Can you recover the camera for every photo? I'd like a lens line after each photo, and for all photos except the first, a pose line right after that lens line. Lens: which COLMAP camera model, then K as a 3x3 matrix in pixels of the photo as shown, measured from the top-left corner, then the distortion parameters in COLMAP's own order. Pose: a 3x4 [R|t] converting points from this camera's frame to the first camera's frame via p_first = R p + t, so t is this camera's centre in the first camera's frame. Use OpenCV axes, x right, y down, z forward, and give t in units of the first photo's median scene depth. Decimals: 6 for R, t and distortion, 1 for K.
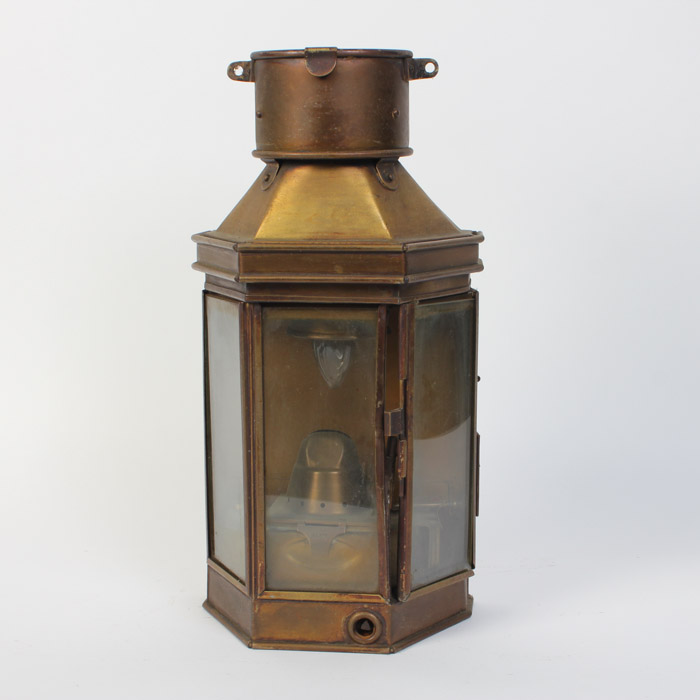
lens RADIAL K [[1634.7, 0, 350.0], [0, 1634.7, 350.0], [0, 0, 1]] dist [-0.014073, -0.008100]
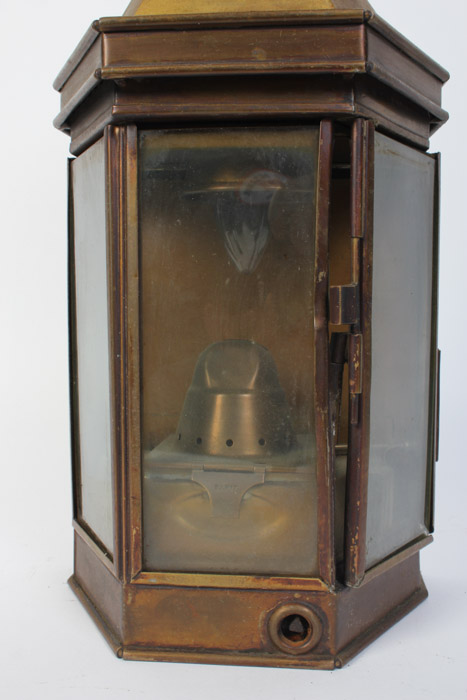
lens RADIAL K [[786.7, 0, 234.9], [0, 786.7, 349.0], [0, 0, 1]] dist [-0.082230, 0.029950]
pose [[0.999837, 0.001321, 0.018013, -0.020670], [0.000079, 0.996991, -0.077517, 0.083053], [-0.018061, 0.077506, 0.996828, 0.683734]]
